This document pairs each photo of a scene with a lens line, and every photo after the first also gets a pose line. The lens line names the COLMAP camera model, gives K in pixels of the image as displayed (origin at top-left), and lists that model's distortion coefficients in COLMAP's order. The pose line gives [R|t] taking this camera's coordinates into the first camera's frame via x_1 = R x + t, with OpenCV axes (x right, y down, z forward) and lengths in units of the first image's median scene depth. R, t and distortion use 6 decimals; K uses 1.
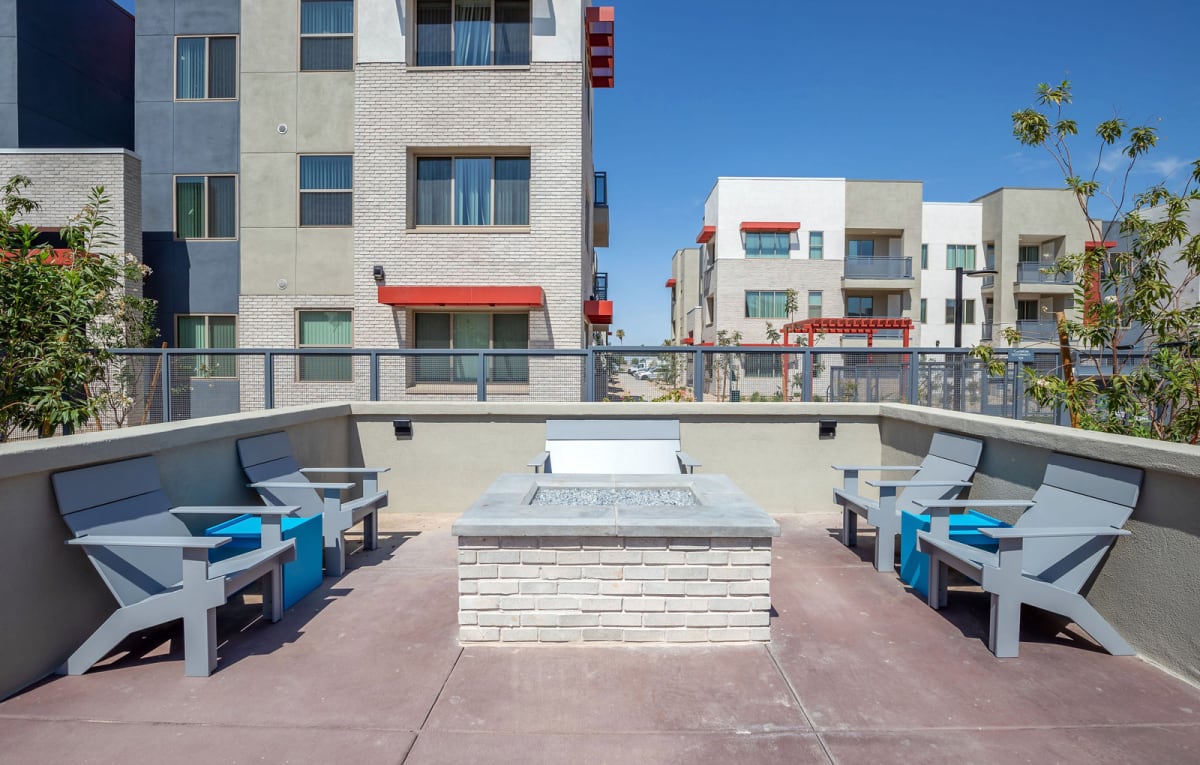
lens RADIAL K [[565.6, 0, 600.0], [0, 565.6, 382.5], [0, 0, 1]] dist [-0.006027, -0.001133]
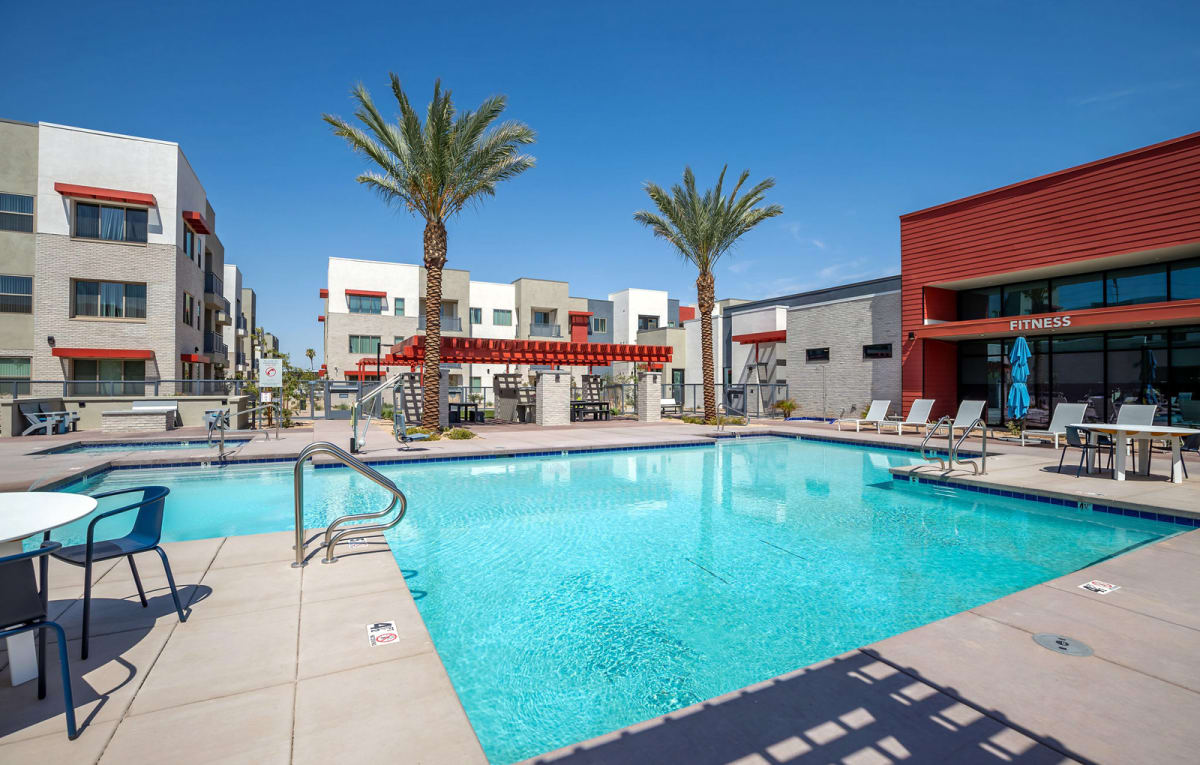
lens RADIAL K [[565.6, 0, 600.0], [0, 565.6, 382.5], [0, 0, 1]] dist [-0.006027, -0.001133]
pose [[0.886788, -0.002623, 0.462170, 0.388862], [0.017915, 0.999427, -0.028702, 0.044284], [-0.461830, 0.033732, 0.886327, -1.565493]]
